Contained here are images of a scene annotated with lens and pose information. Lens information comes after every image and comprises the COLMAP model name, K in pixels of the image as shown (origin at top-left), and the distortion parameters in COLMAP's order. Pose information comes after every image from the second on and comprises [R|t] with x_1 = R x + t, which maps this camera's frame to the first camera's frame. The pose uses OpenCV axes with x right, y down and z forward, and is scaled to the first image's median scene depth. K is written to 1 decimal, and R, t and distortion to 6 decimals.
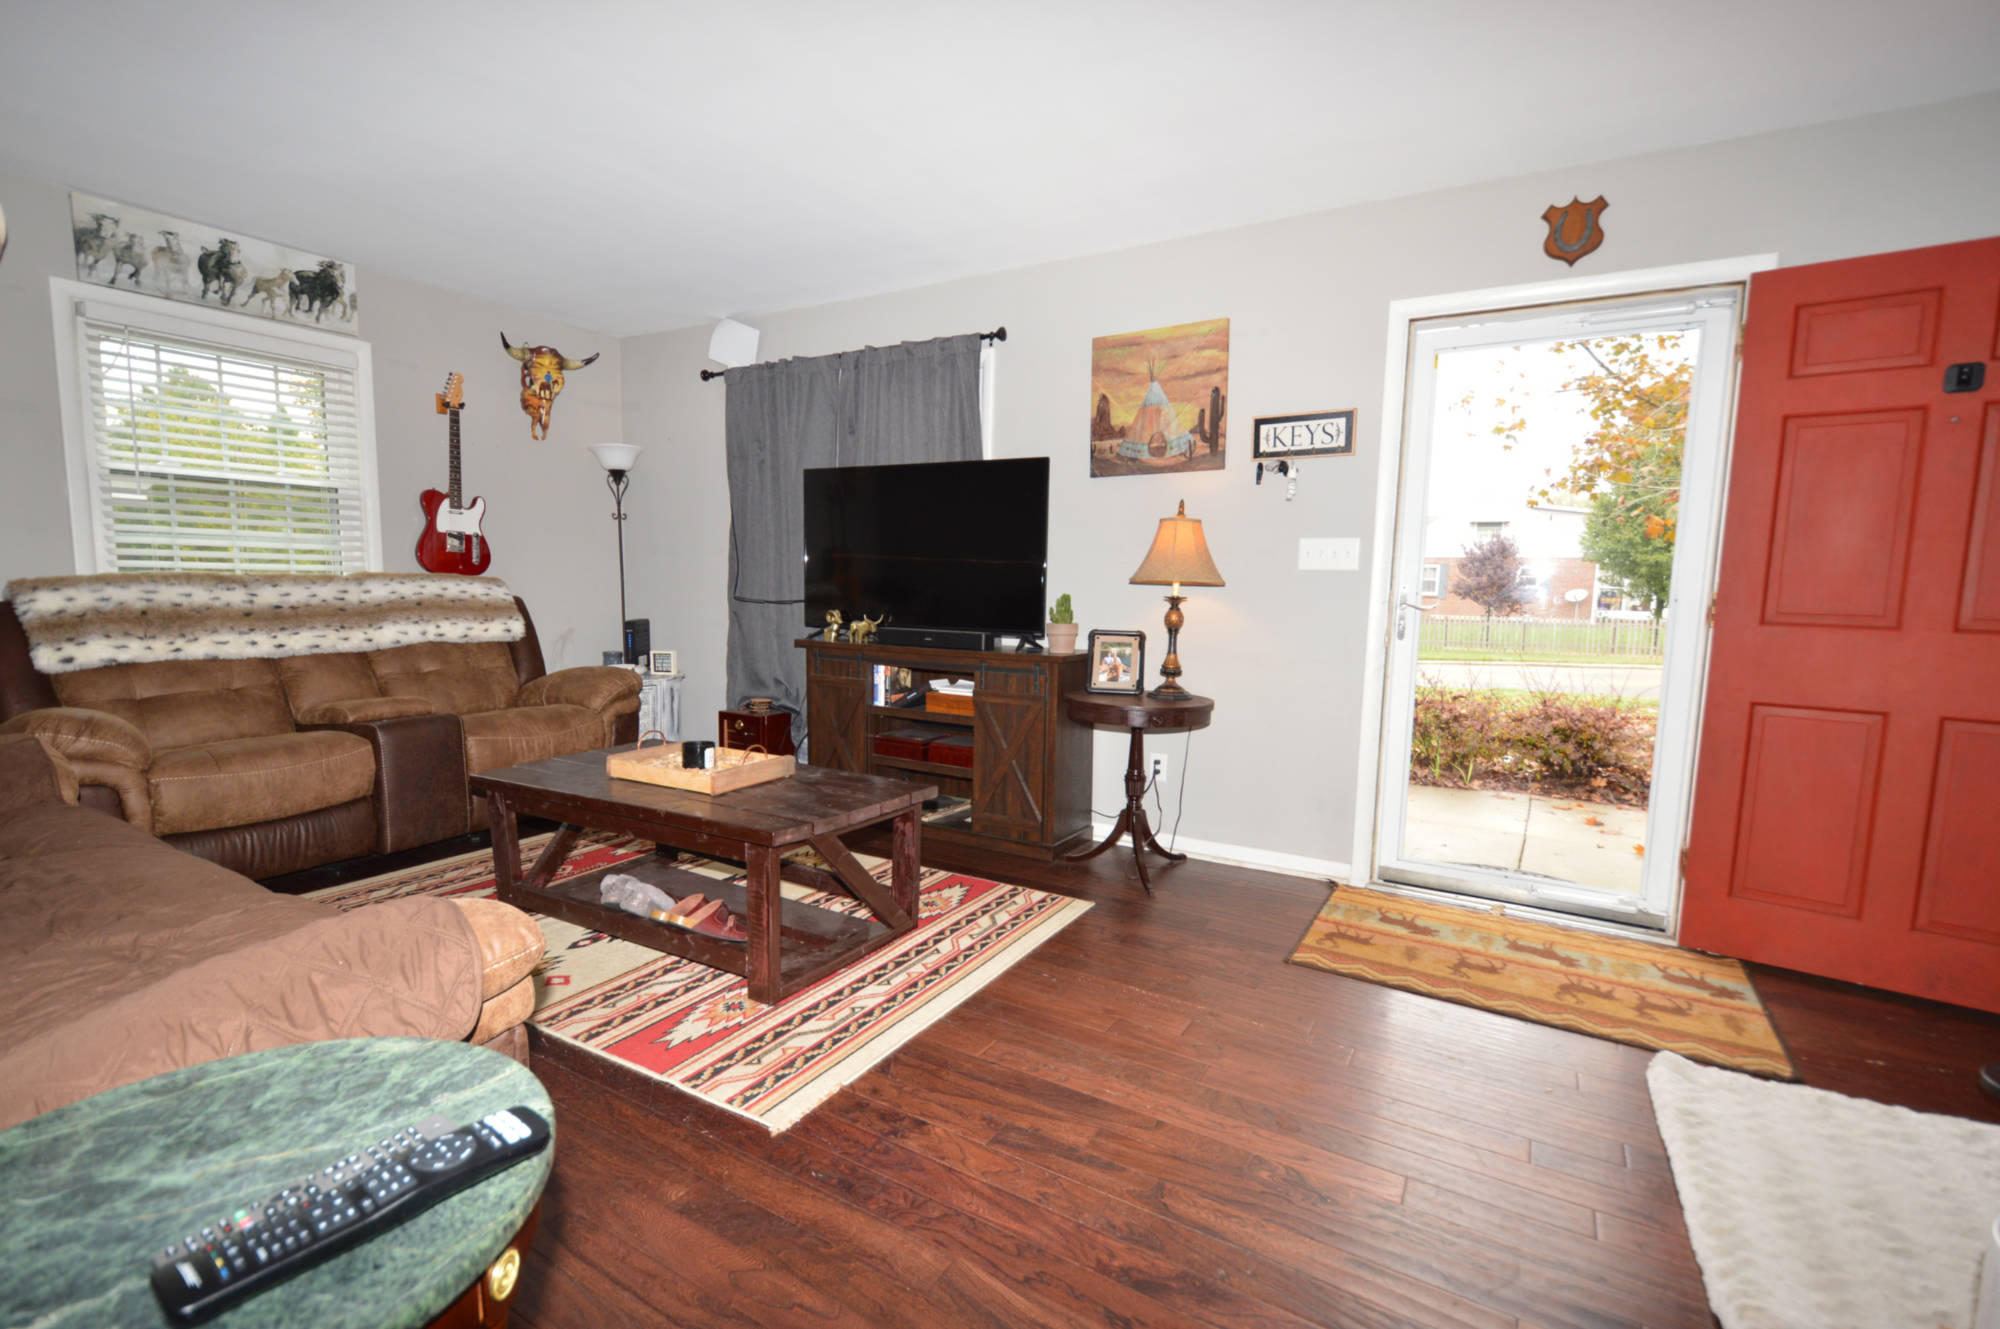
lens RADIAL K [[887.6, 0, 998.8], [0, 887.6, 665.7], [0, 0, 1]] dist [0.000565, -0.001769]
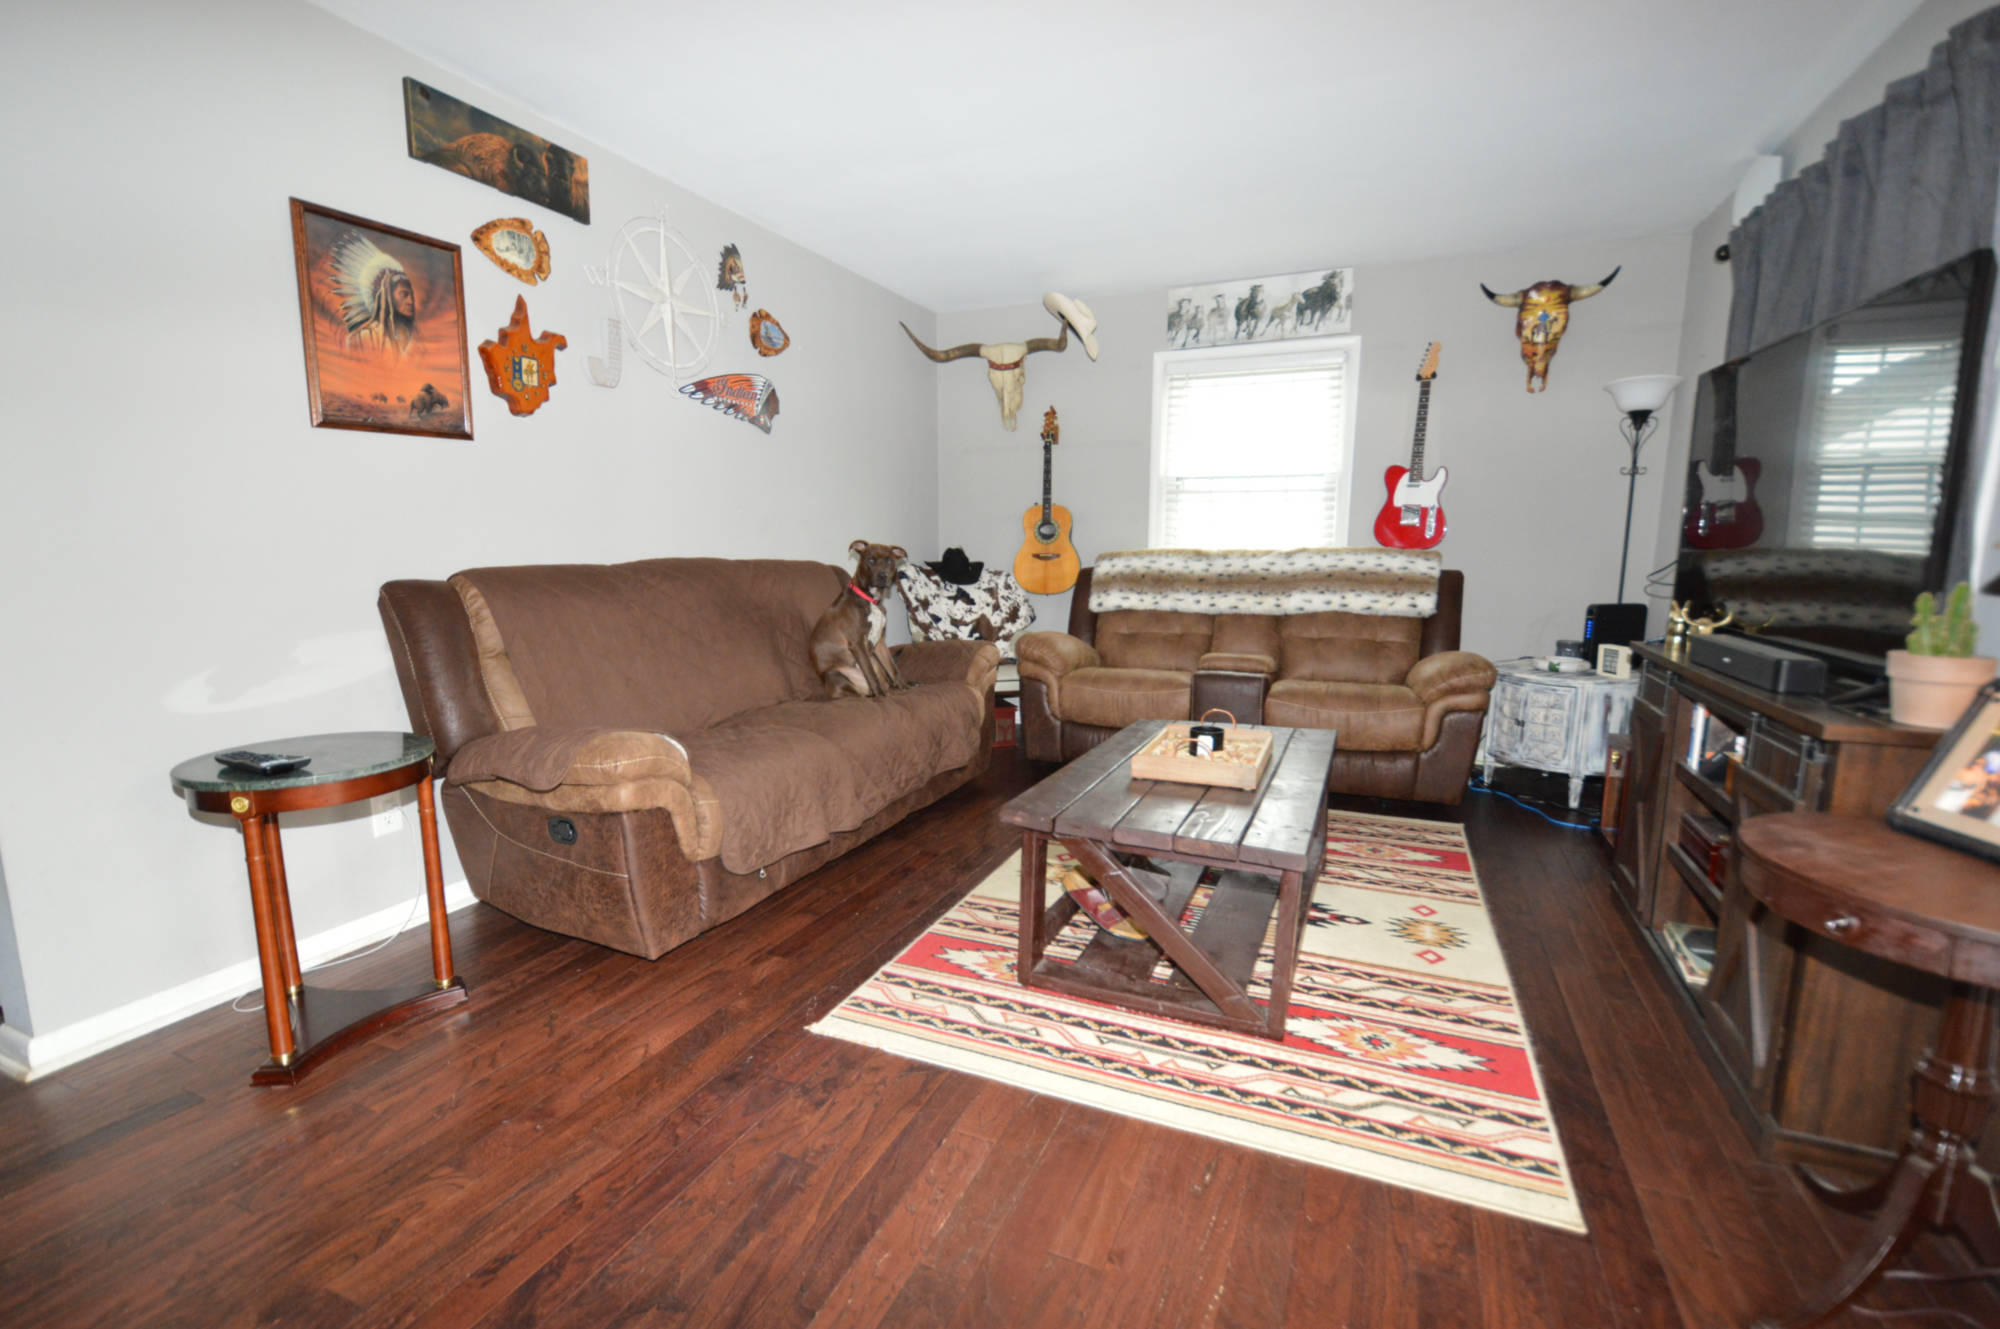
lens RADIAL K [[887.6, 0, 999.8], [0, 887.6, 677.0], [0, 0, 1]] dist [0.000565, -0.001769]
pose [[0.130309, 0.135244, -0.982206, 0.433572], [-0.095210, 0.987782, 0.123381, -0.048930], [0.986891, 0.077438, 0.141594, 0.525117]]
